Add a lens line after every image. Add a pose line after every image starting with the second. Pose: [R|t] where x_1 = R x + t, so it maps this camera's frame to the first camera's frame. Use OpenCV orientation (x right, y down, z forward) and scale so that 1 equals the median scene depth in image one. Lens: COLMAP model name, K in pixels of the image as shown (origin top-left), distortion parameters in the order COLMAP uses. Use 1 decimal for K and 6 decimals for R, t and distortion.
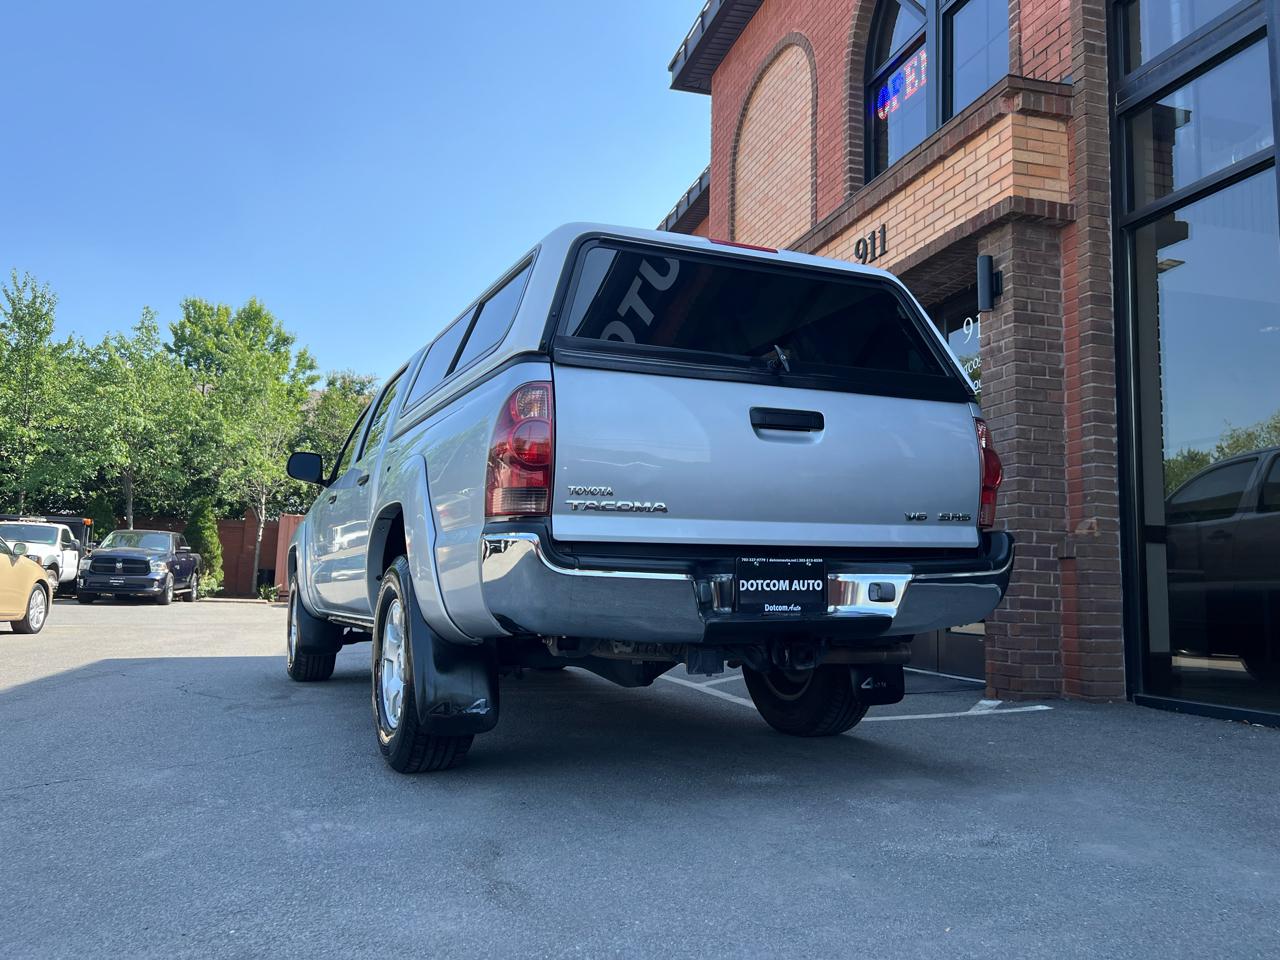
lens RADIAL K [[961.9, 0, 635.2], [0, 961.9, 483.6], [0, 0, 1]] dist [0.039996, -0.038877]
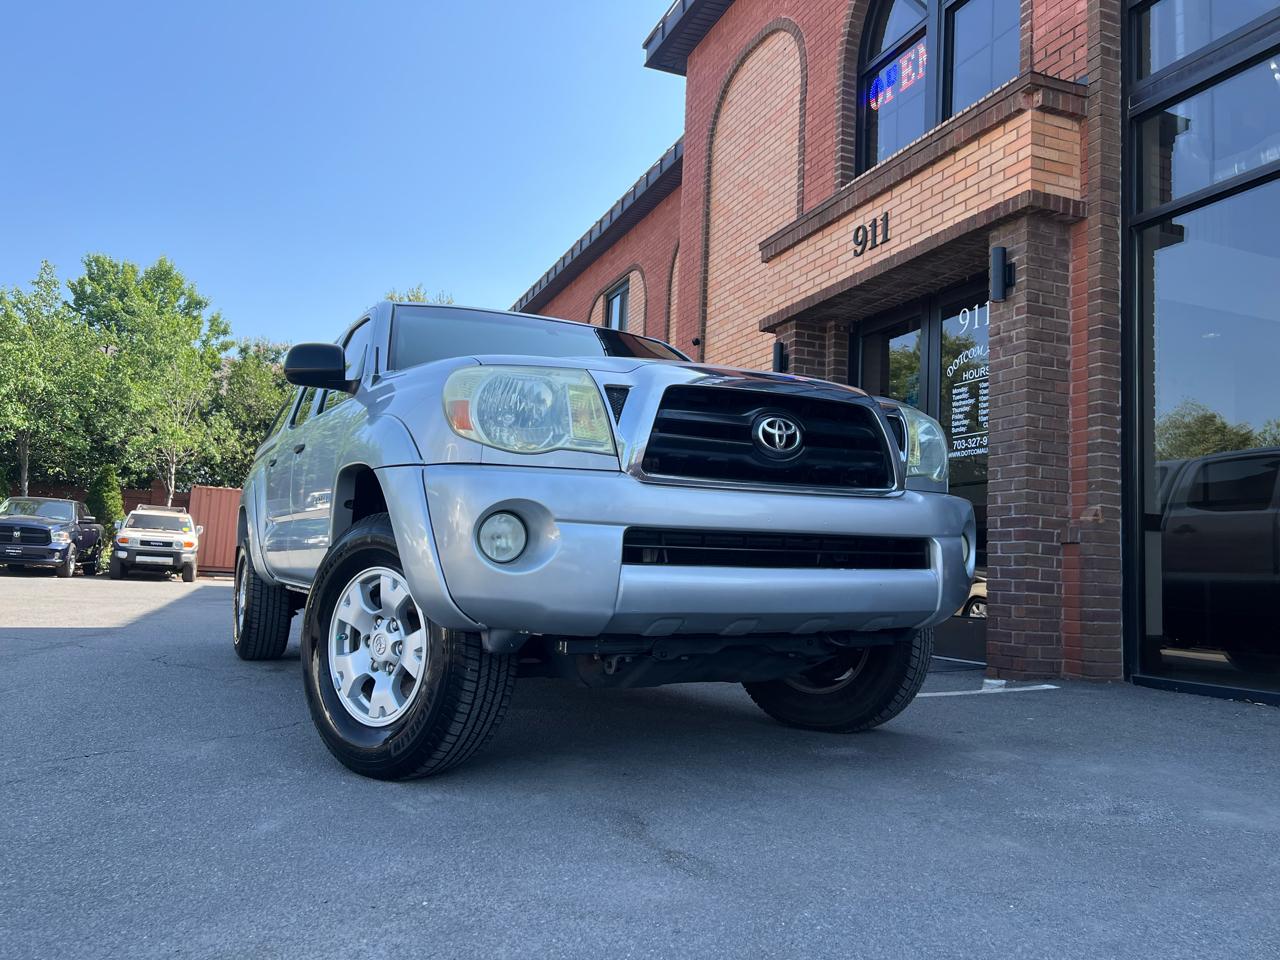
lens RADIAL K [[958.9, 0, 648.5], [0, 958.9, 479.7], [0, 0, 1]] dist [0.051957, -0.057897]
pose [[0.994064, 0.030684, 0.104384, -0.102753], [-0.031900, 0.999441, 0.009996, 0.011649], [-0.104019, -0.013266, 0.994487, 0.017260]]
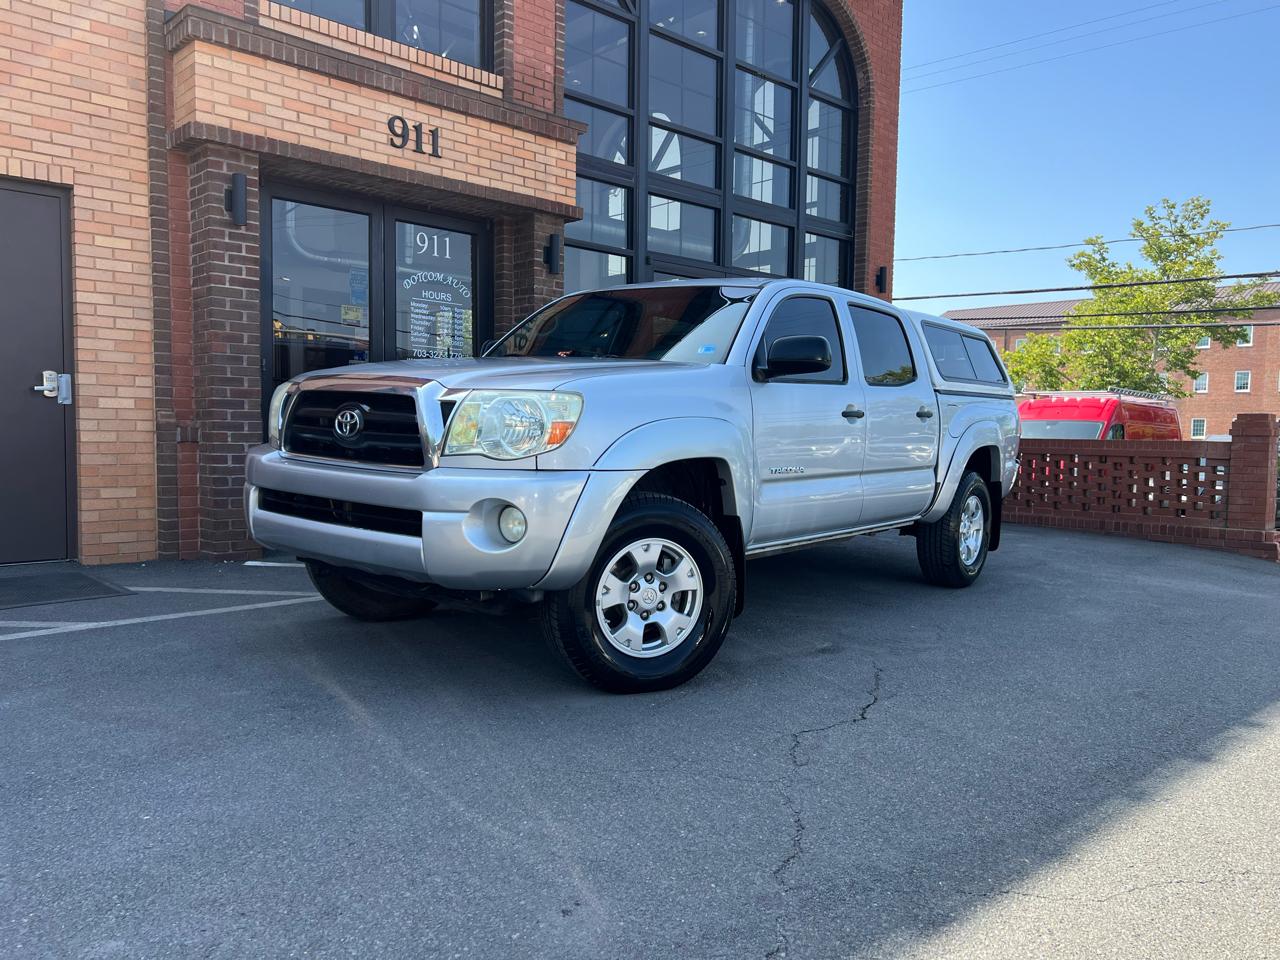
lens RADIAL K [[961.9, 0, 635.2], [0, 961.9, 483.6], [0, 0, 1]] dist [0.039996, -0.038877]
pose [[-0.454892, -0.077012, 0.887211, -0.955010], [-0.121414, 0.992315, 0.023884, 0.081249], [-0.882232, -0.096855, -0.460746, 1.466198]]
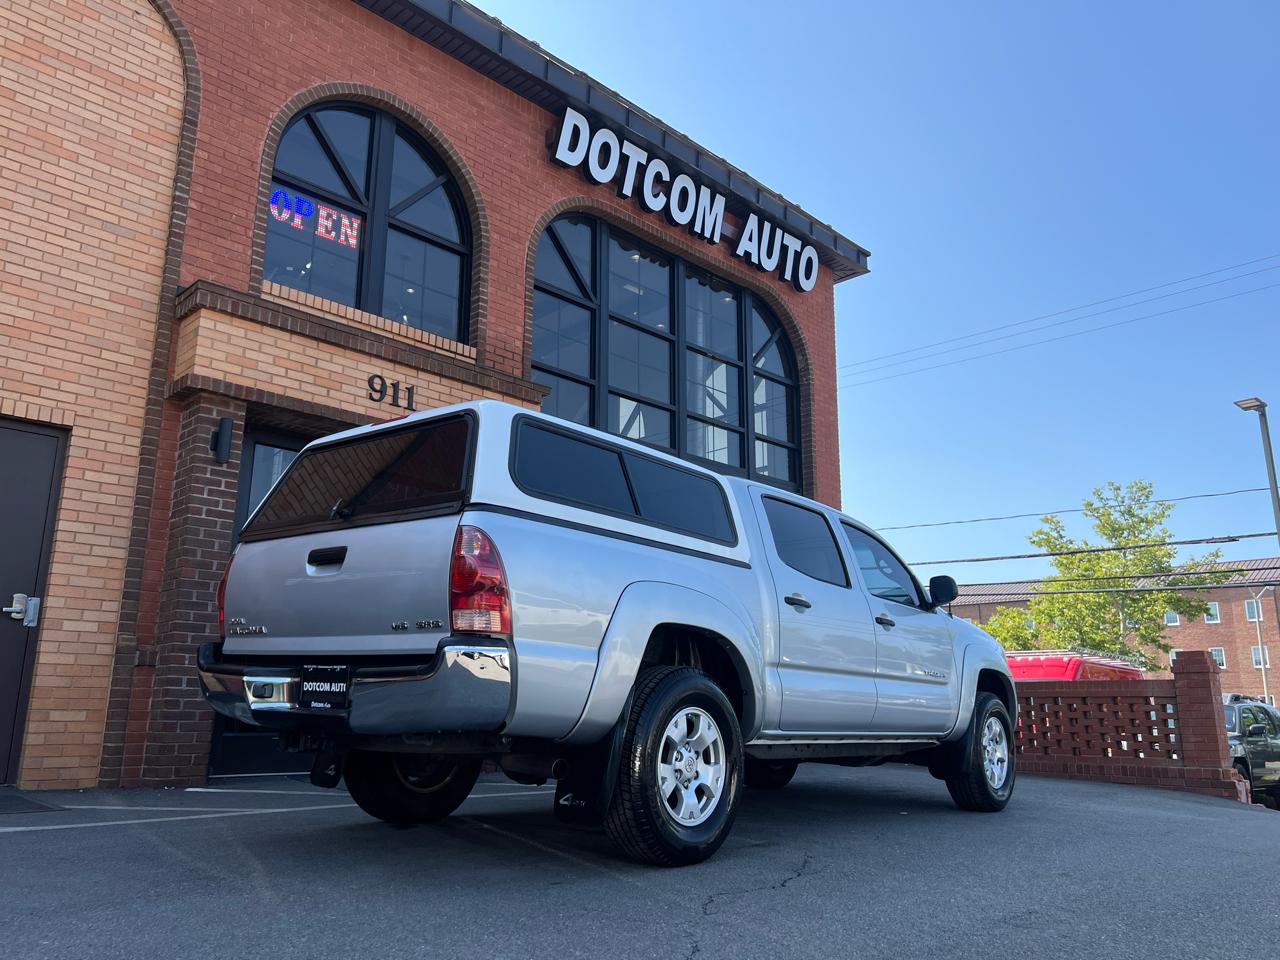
lens RADIAL K [[957.0, 0, 638.6], [0, 957.0, 481.7], [0, 0, 1]] dist [0.063251, -0.074248]
pose [[-0.473939, 0.183796, 0.861162, -1.021584], [-0.113706, 0.957012, -0.266832, 0.152833], [-0.873185, -0.224382, -0.432666, 1.446145]]
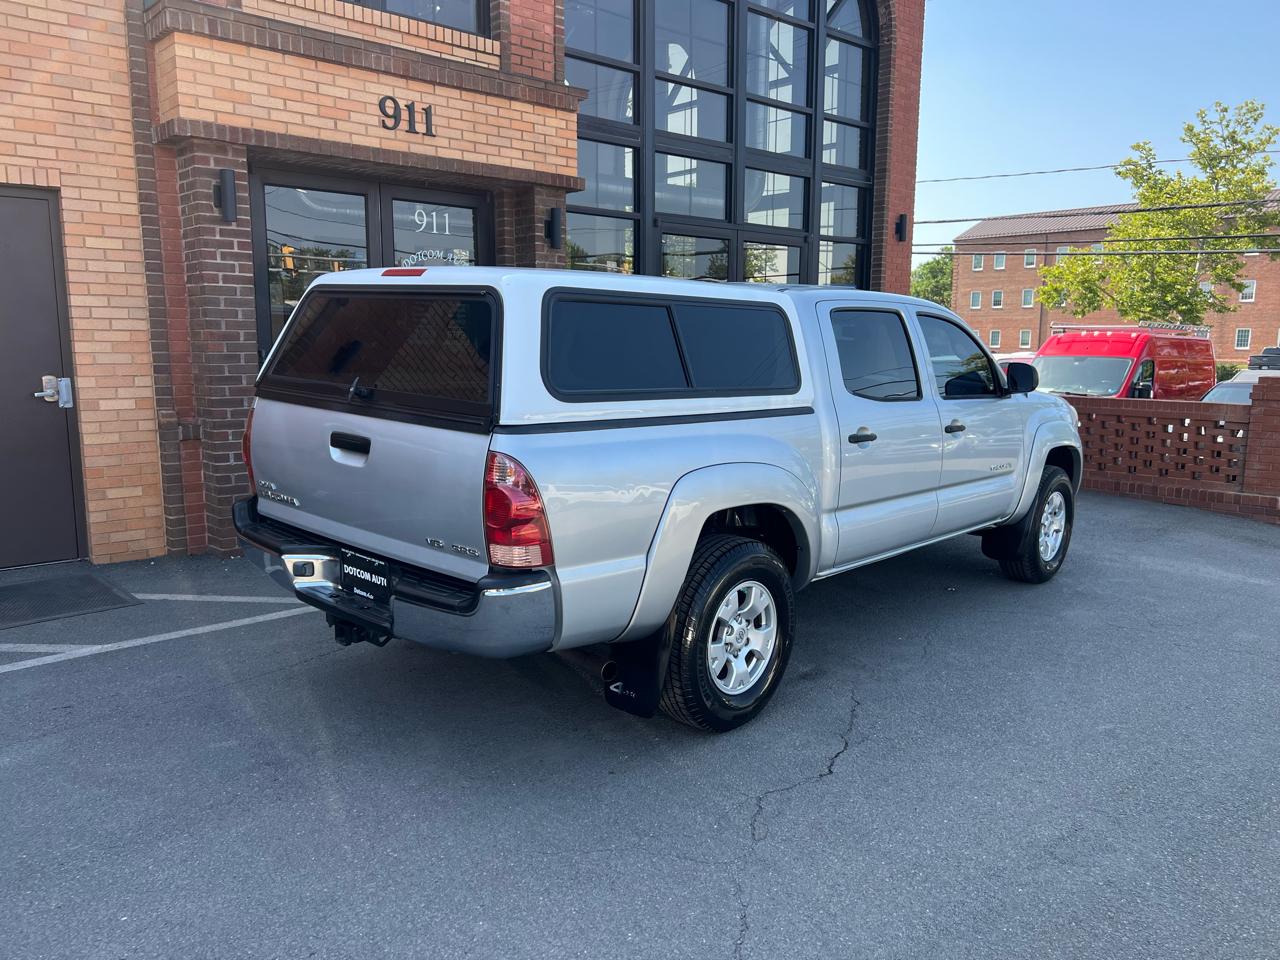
lens RADIAL K [[963.3, 0, 644.5], [0, 963.3, 484.1], [0, 0, 1]] dist [0.041746, -0.042981]
pose [[-0.433920, -0.156569, 0.887243, -0.965719], [-0.113306, 0.986449, 0.118661, -0.019047], [-0.893798, -0.049041, -0.445781, 1.439797]]
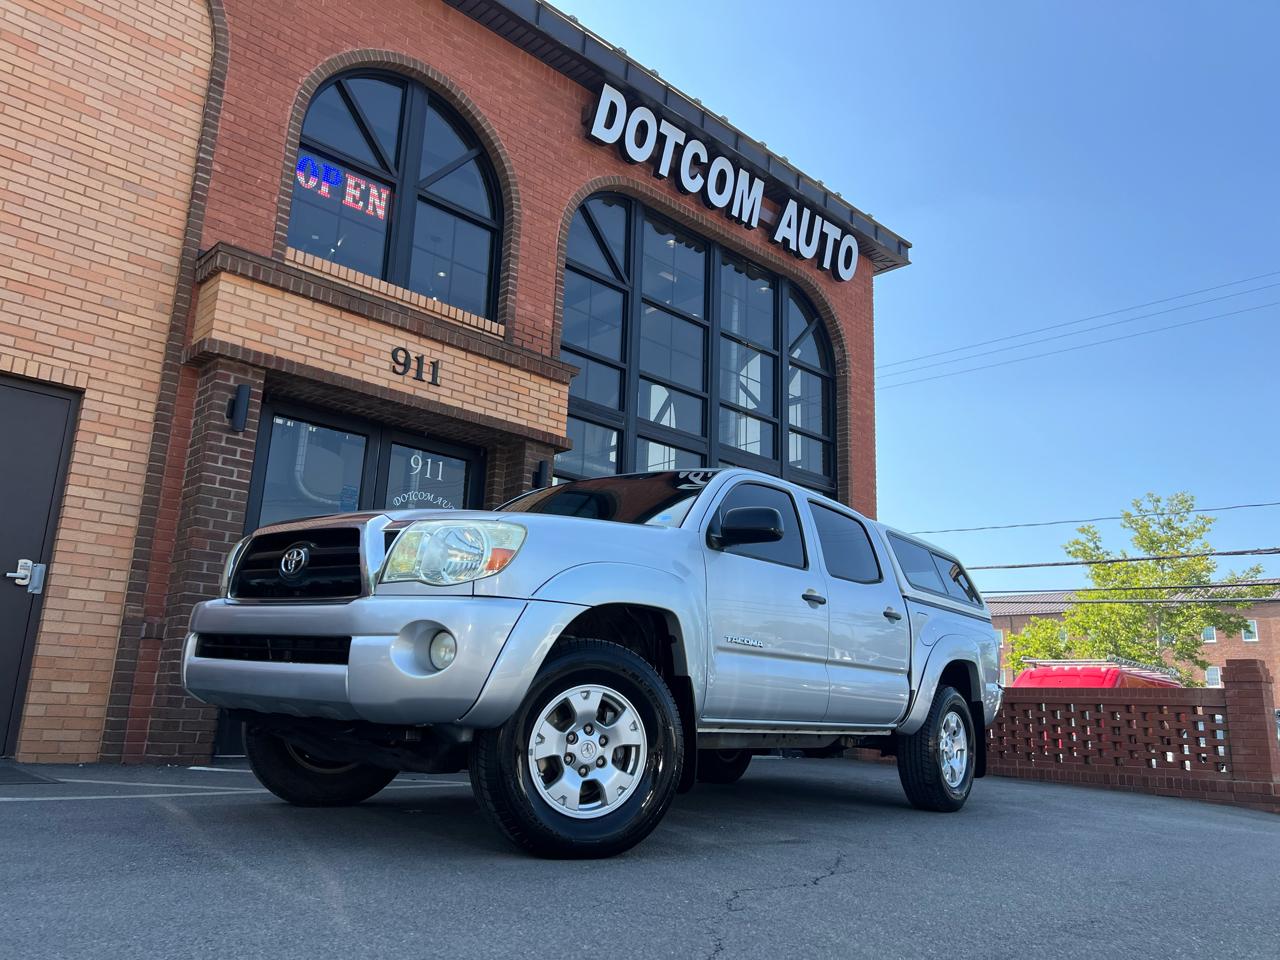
lens RADIAL K [[958.1, 0, 647.9], [0, 958.1, 474.8], [0, 0, 1]] dist [0.066914, -0.078738]
pose [[-0.459743, 0.180630, 0.869488, -0.975785], [-0.142862, 0.951300, -0.273165, 0.165704], [-0.876486, -0.249802, -0.411548, 1.418131]]
